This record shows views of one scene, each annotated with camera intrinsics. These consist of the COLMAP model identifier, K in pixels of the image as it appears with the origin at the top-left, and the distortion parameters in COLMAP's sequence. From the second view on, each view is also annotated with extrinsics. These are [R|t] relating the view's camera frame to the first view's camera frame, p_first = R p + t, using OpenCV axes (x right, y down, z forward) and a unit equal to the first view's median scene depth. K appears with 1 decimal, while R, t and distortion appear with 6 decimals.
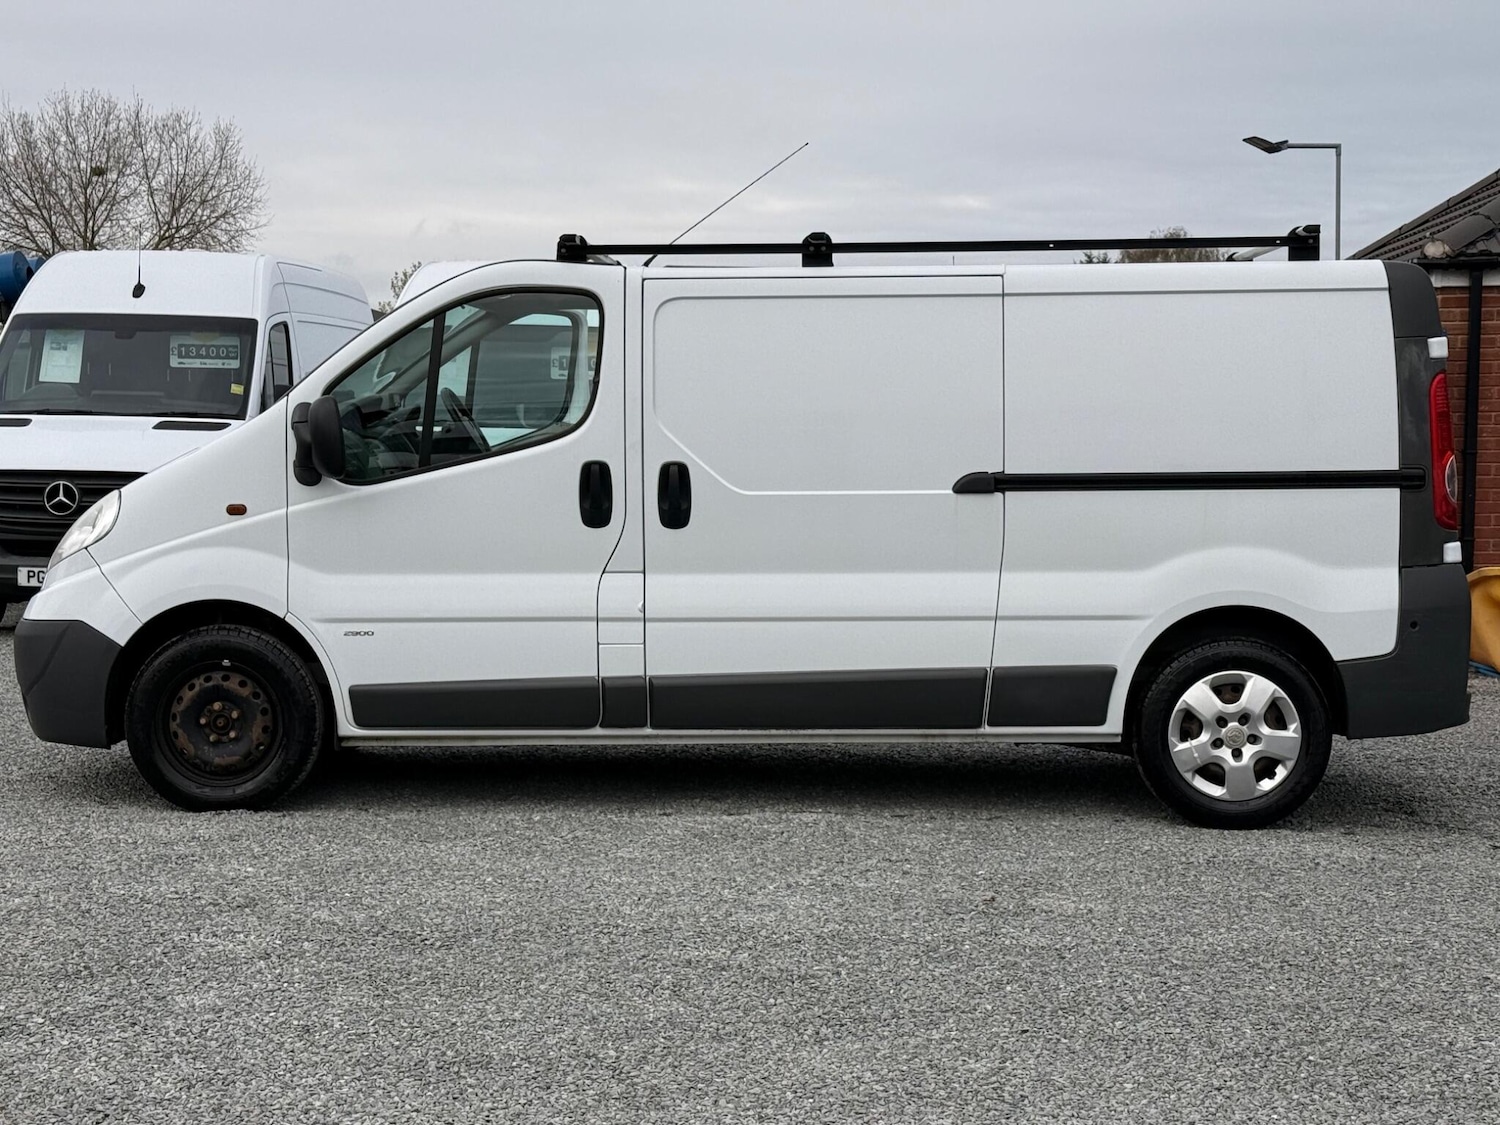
lens RADIAL K [[2530.7, 0, 754.9], [0, 2530.7, 555.6], [0, 0, 1]] dist [0.123715, 0.000000]
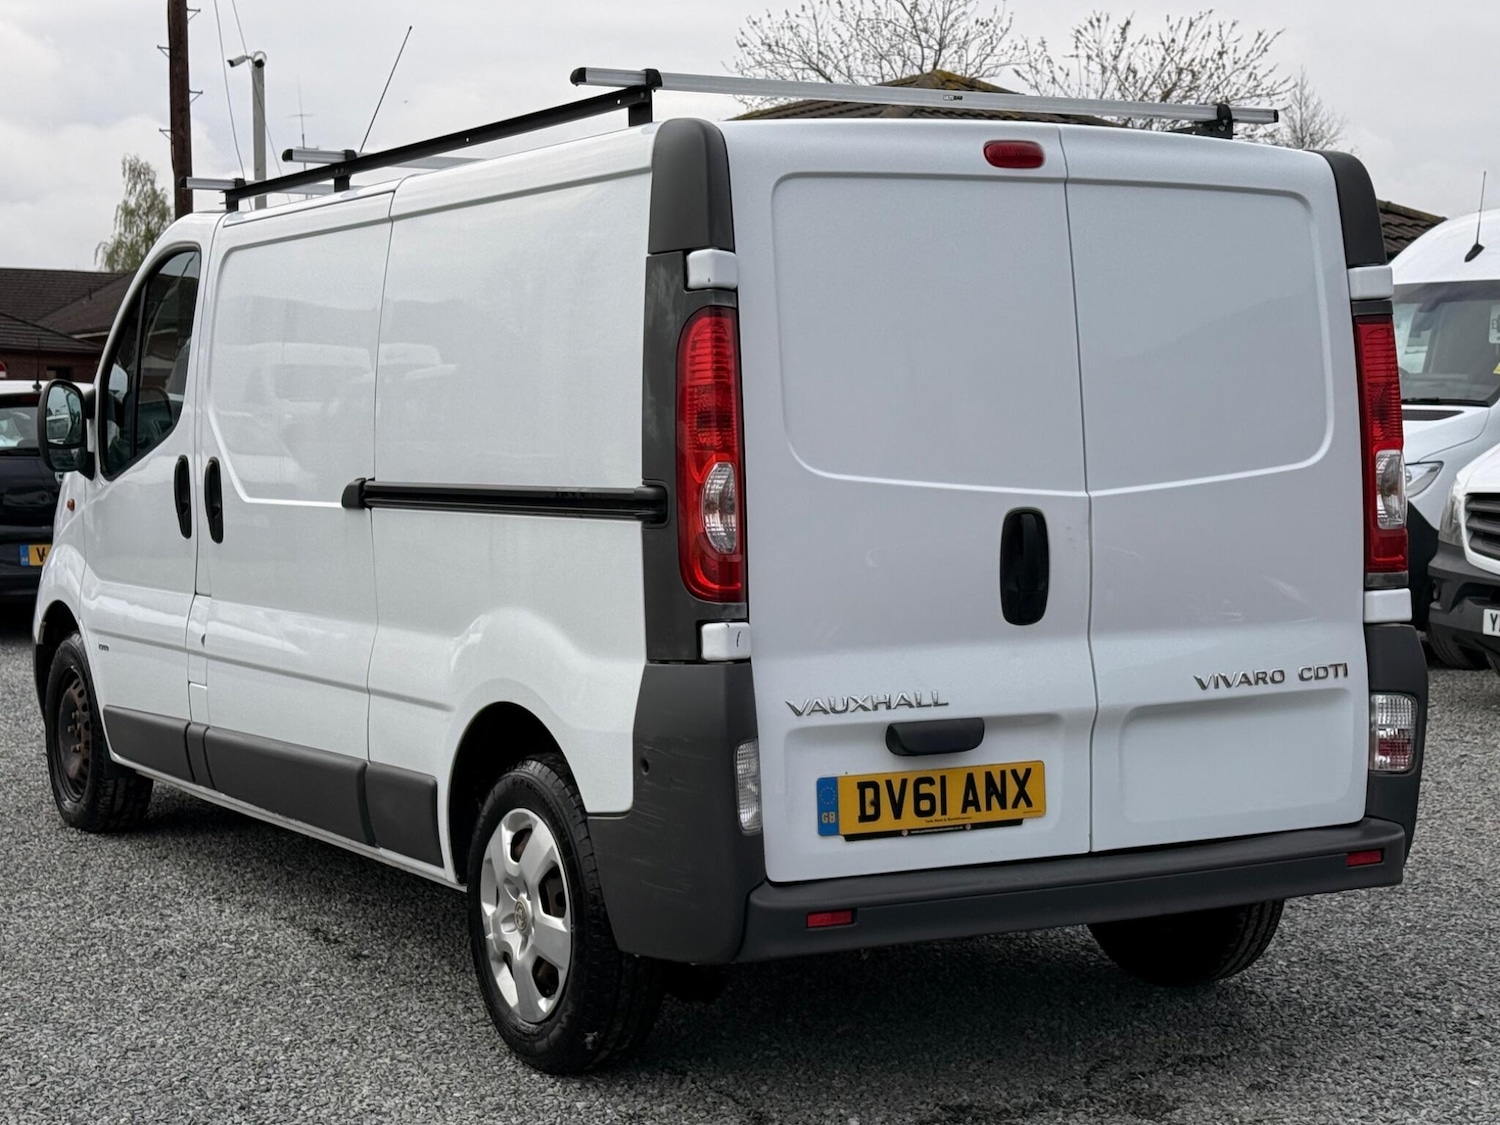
lens RADIAL K [[2628.0, 0, 749.6], [0, 2628.0, 568.6], [0, 0, 1]] dist [0.146050, 0.000000]
pose [[0.529261, 0.046597, -0.847179, 0.754298], [-0.042319, 0.998698, 0.028493, -0.033275], [0.847403, 0.020772, 0.530543, 0.705652]]
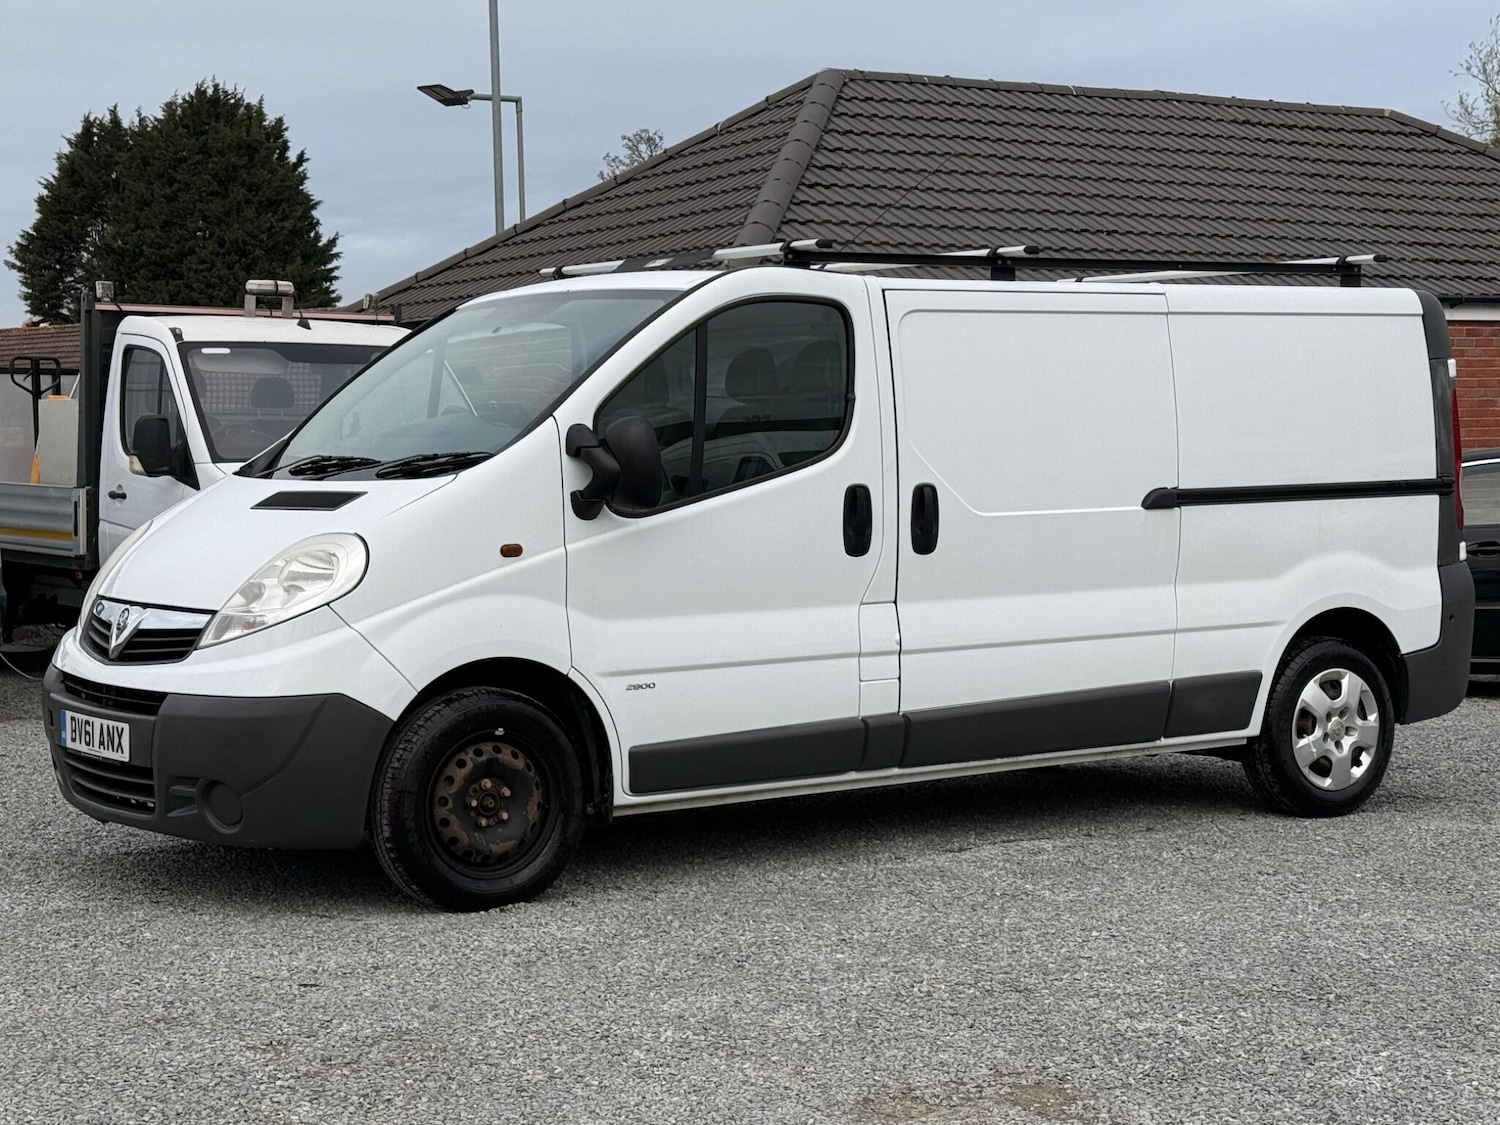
lens RADIAL K [[2646.2, 0, 738.7], [0, 2646.2, 575.7], [0, 0, 1]] dist [0.085288, 0.000000]
pose [[0.806226, -0.039804, 0.590267, -0.672574], [0.043955, 0.999007, 0.007331, -0.012932], [-0.589972, 0.020035, 0.807175, 0.243415]]
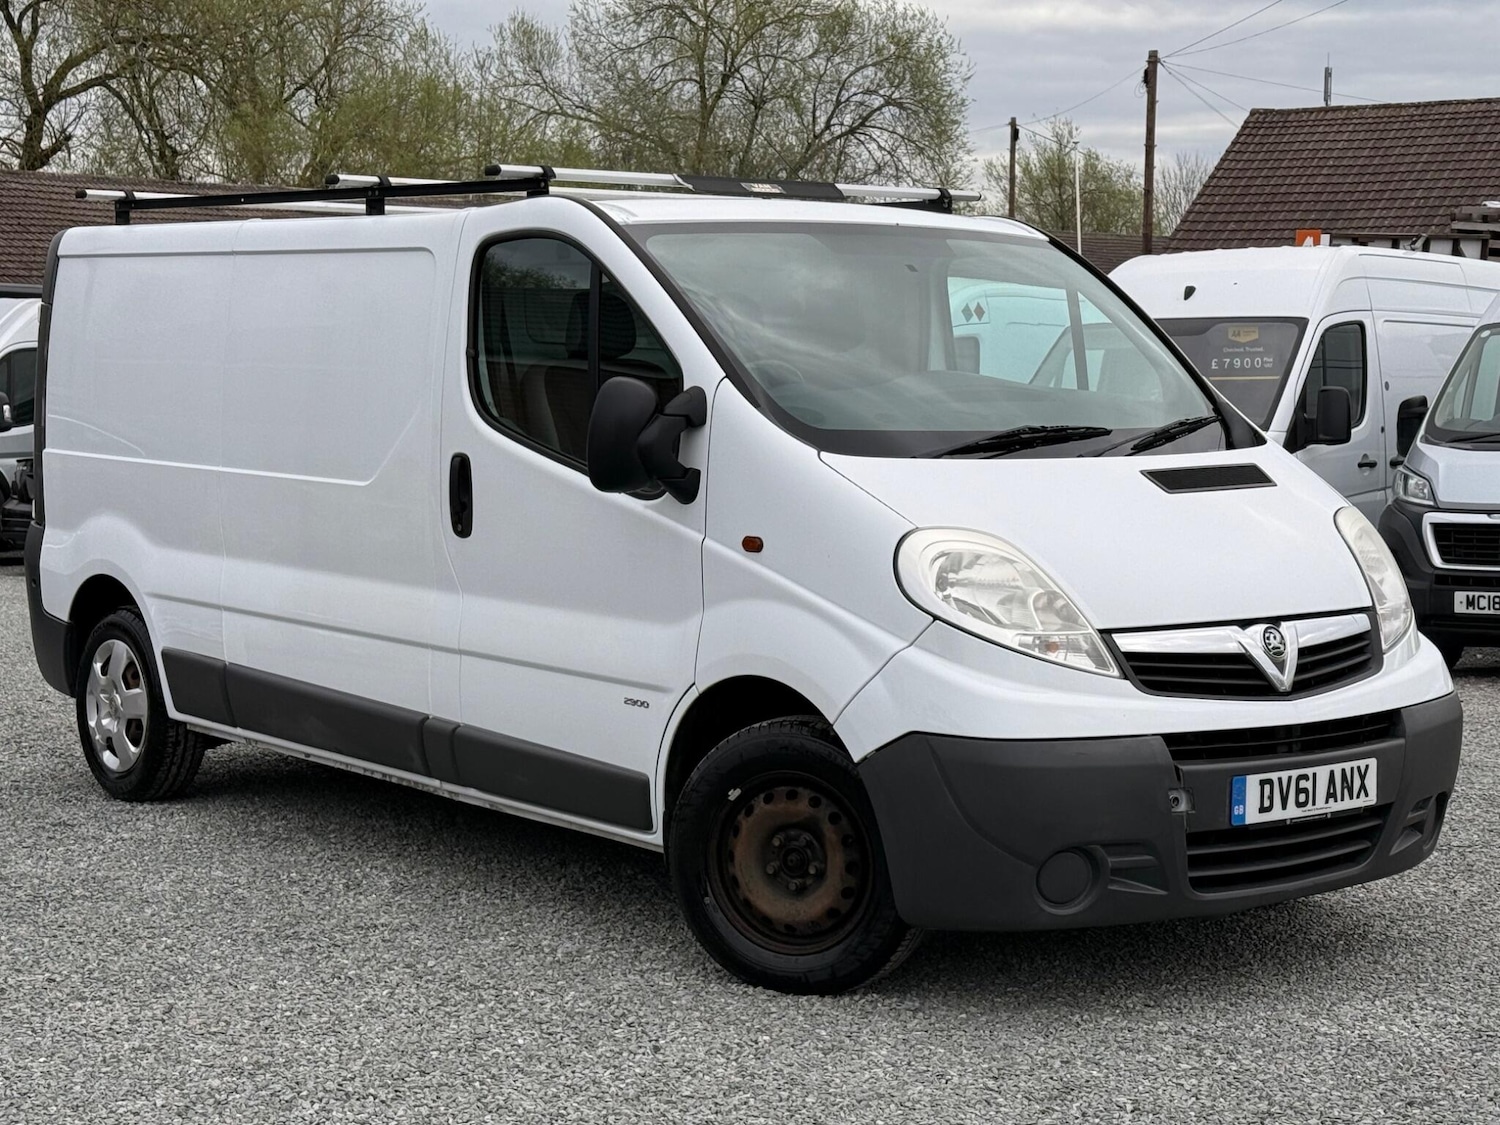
lens RADIAL K [[2692.6, 0, 752.4], [0, 2692.6, 561.8], [0, 0, 1]] dist [0.138632, 0.000000]
pose [[-0.656251, -0.068016, 0.751471, -0.757270], [0.036251, 0.991937, 0.121438, -0.116297], [-0.753671, 0.106935, -0.648494, 1.701437]]
